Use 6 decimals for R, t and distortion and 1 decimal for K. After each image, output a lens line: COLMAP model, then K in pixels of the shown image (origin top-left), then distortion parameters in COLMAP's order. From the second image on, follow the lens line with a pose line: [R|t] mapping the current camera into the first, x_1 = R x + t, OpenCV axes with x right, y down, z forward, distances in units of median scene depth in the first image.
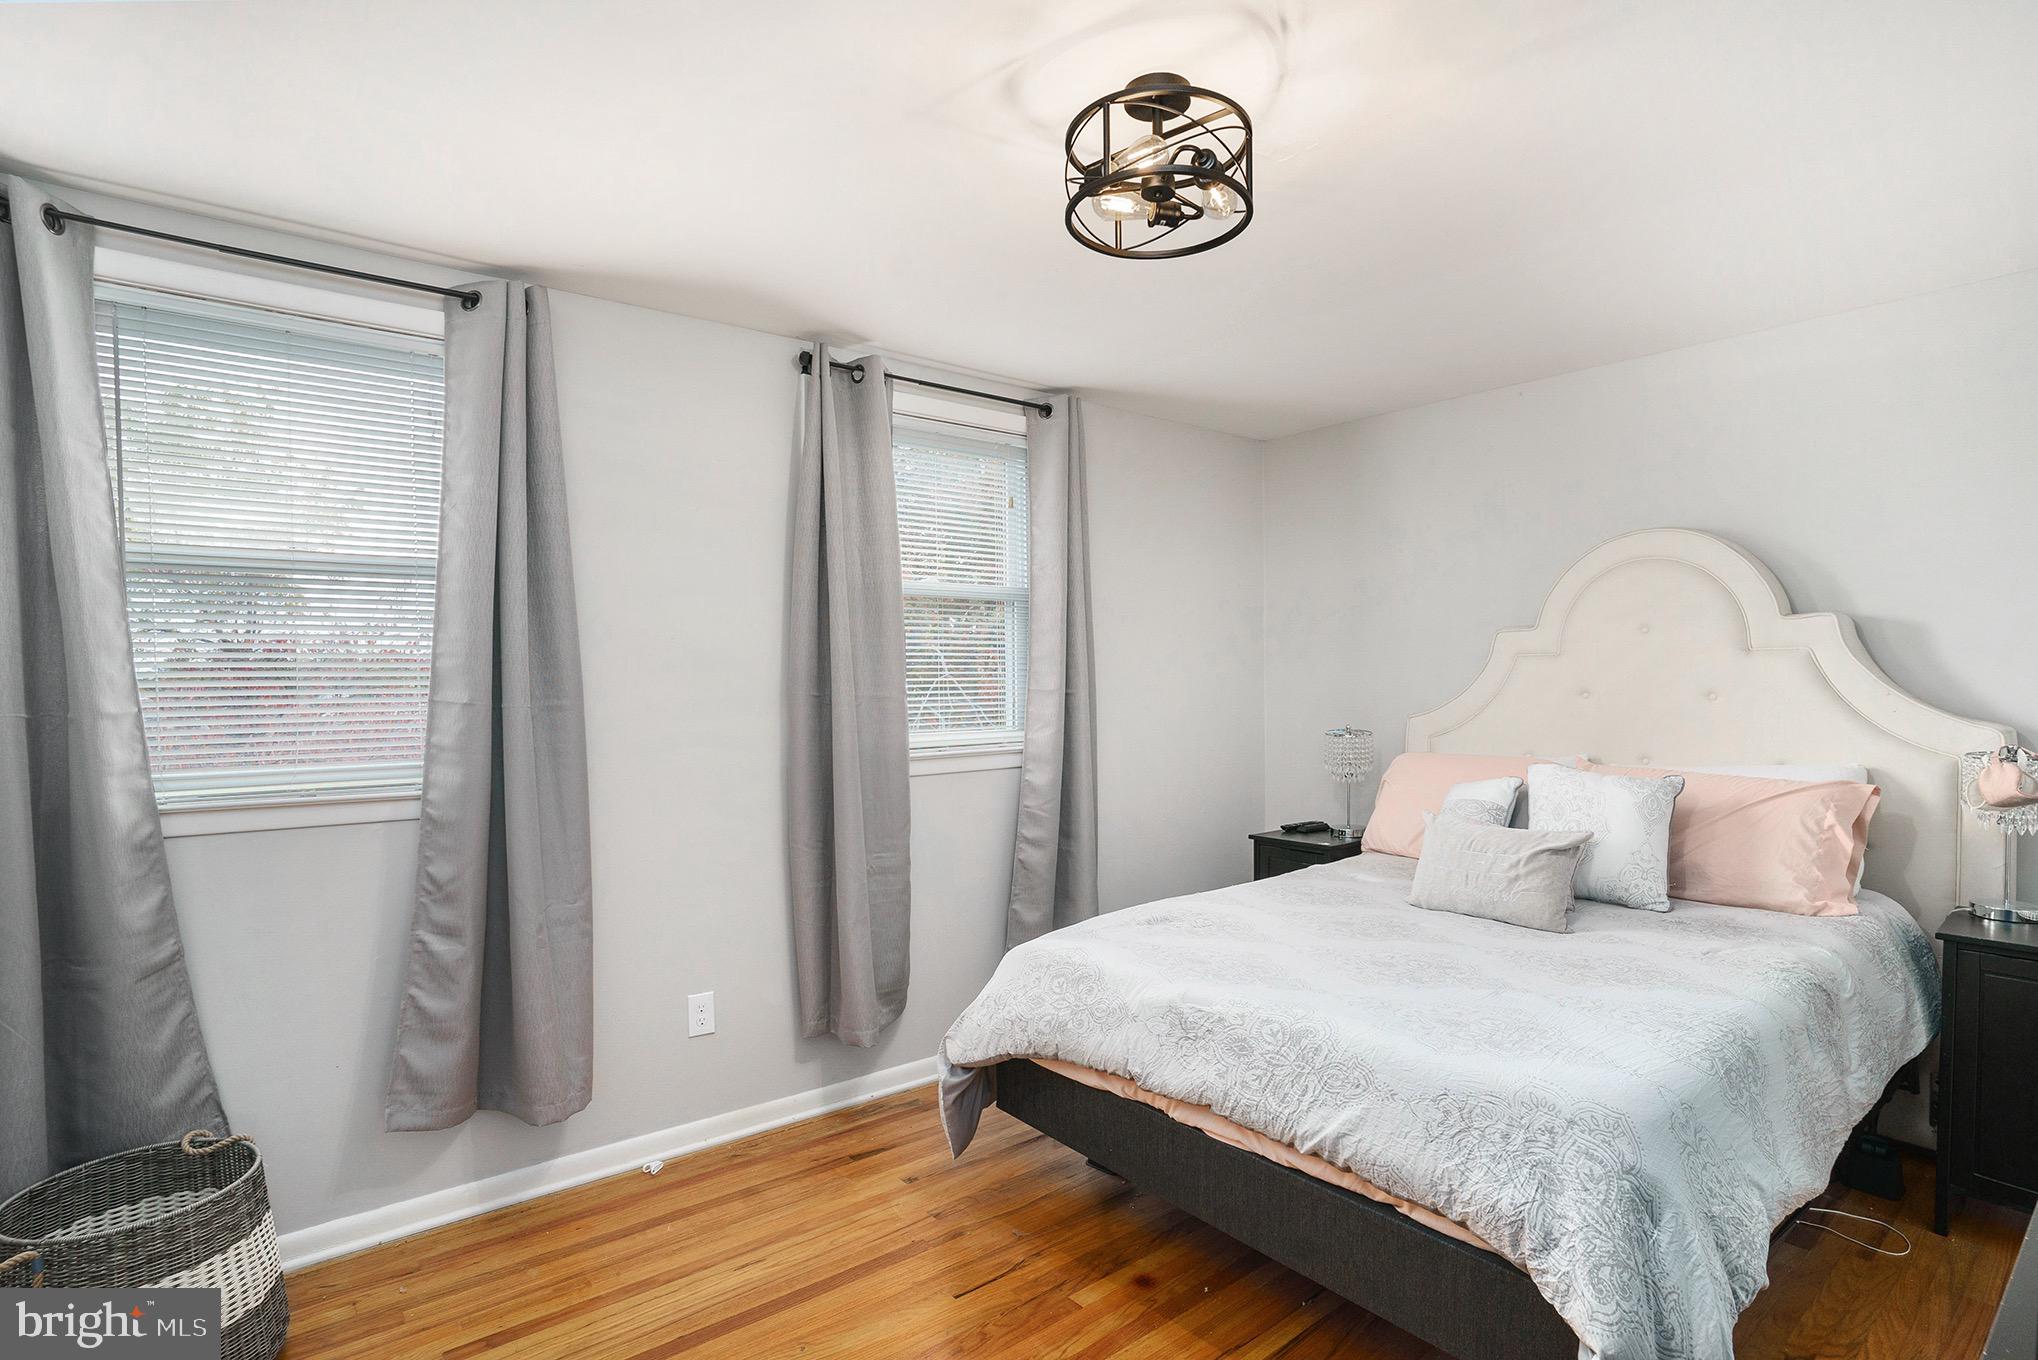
lens RADIAL K [[1017.5, 0, 1022.5], [0, 1017.5, 682.9], [0, 0, 1]] dist [-0.053521, 0.019045]
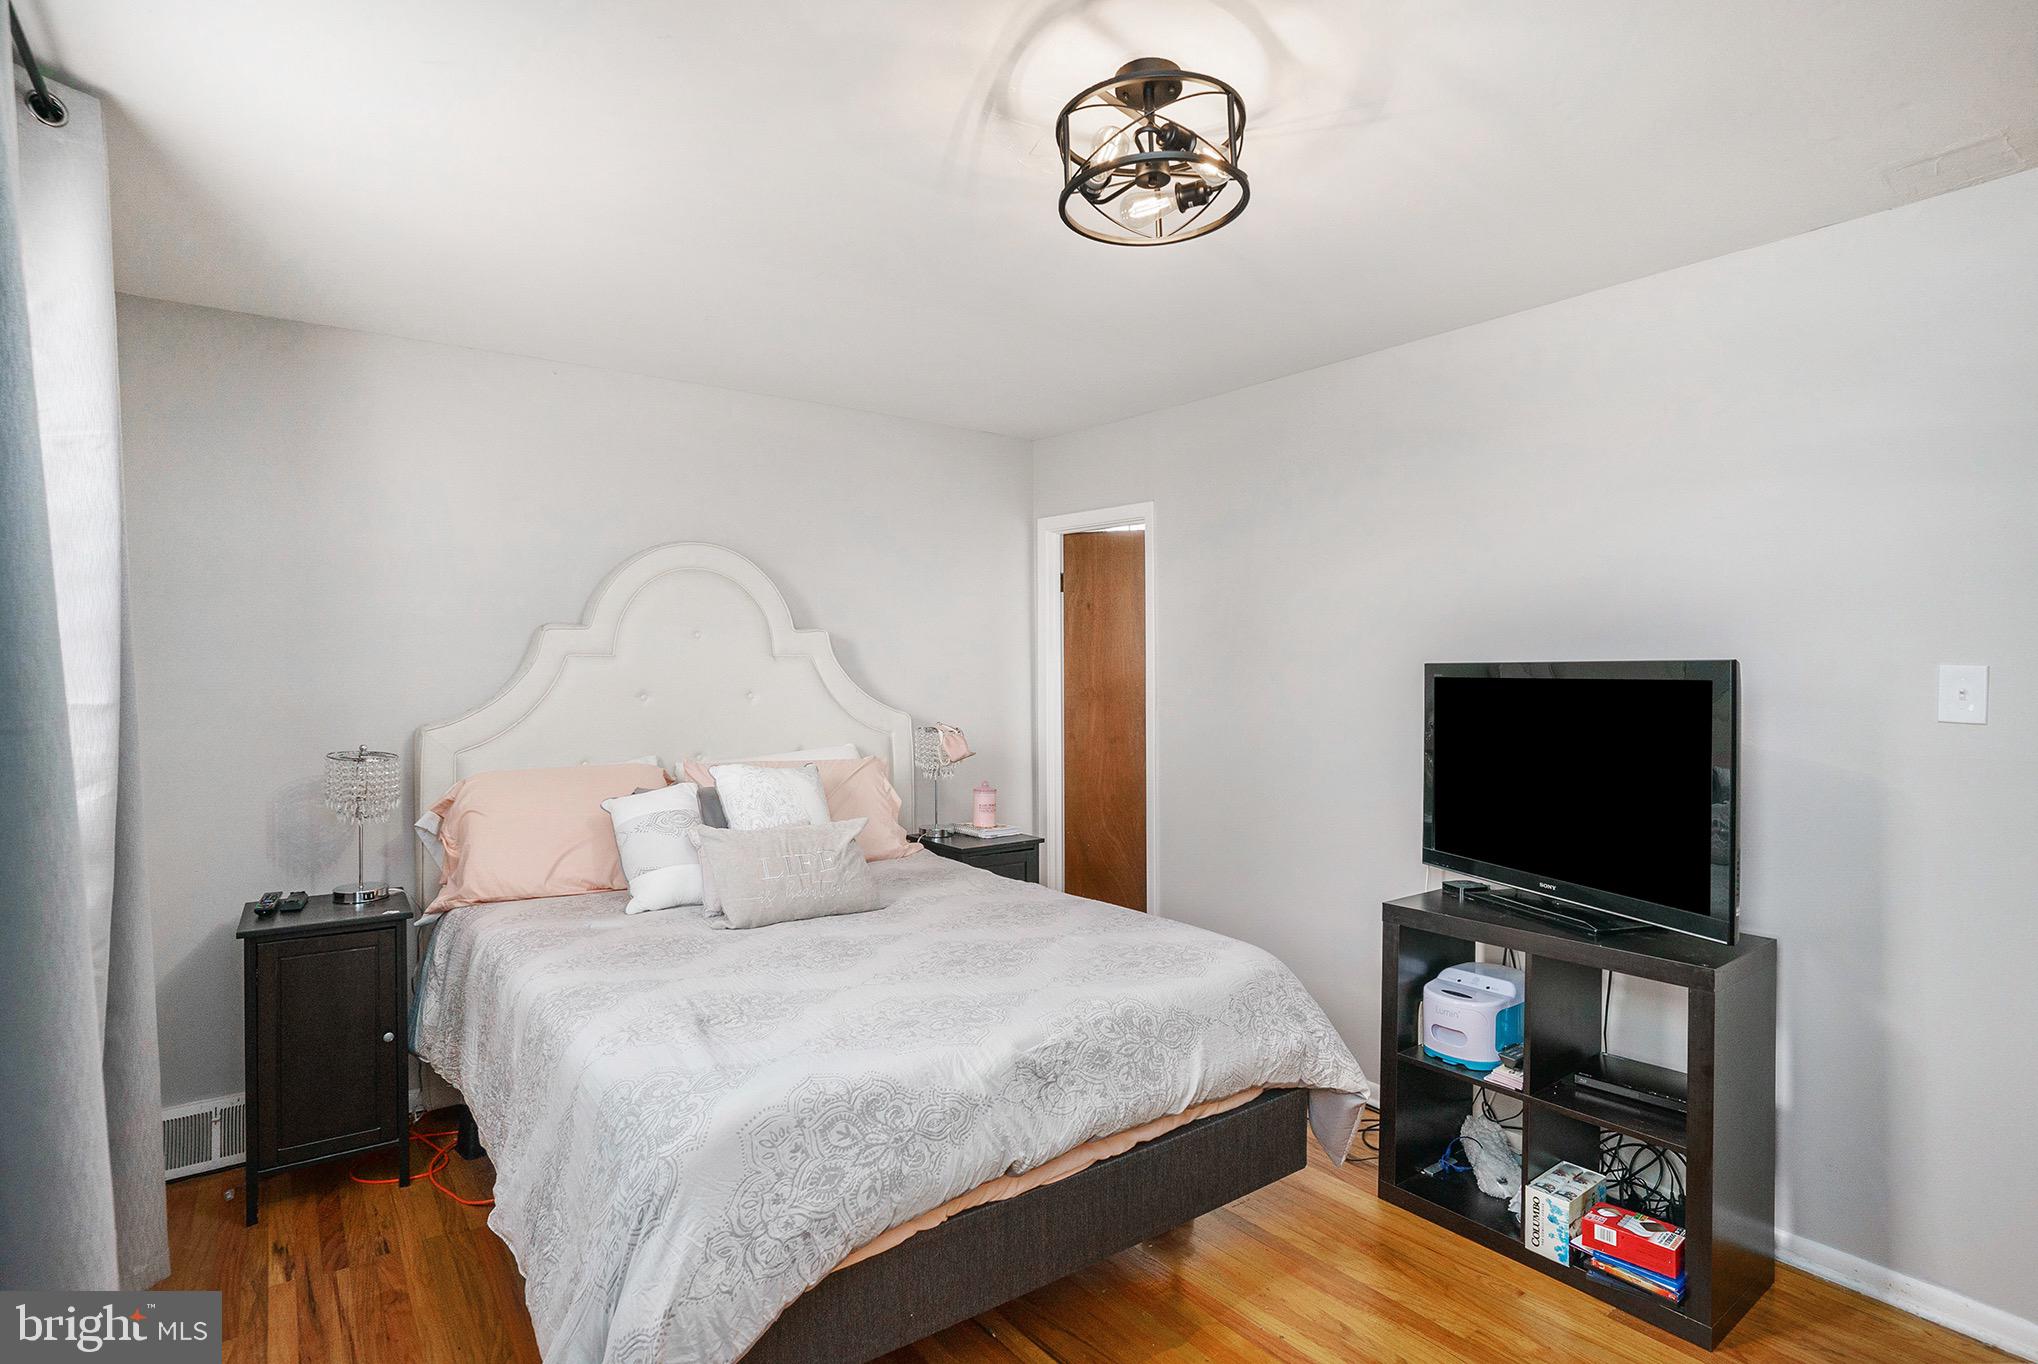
lens RADIAL K [[1017.5, 0, 1023.1], [0, 1017.5, 680.7], [0, 0, 1]] dist [-0.053521, 0.019045]
pose [[0.024081, 0.005841, 0.999693, -0.537165], [0.004325, 0.999973, -0.005947, 0.004469], [-0.999701, 0.004467, 0.024055, 0.747994]]
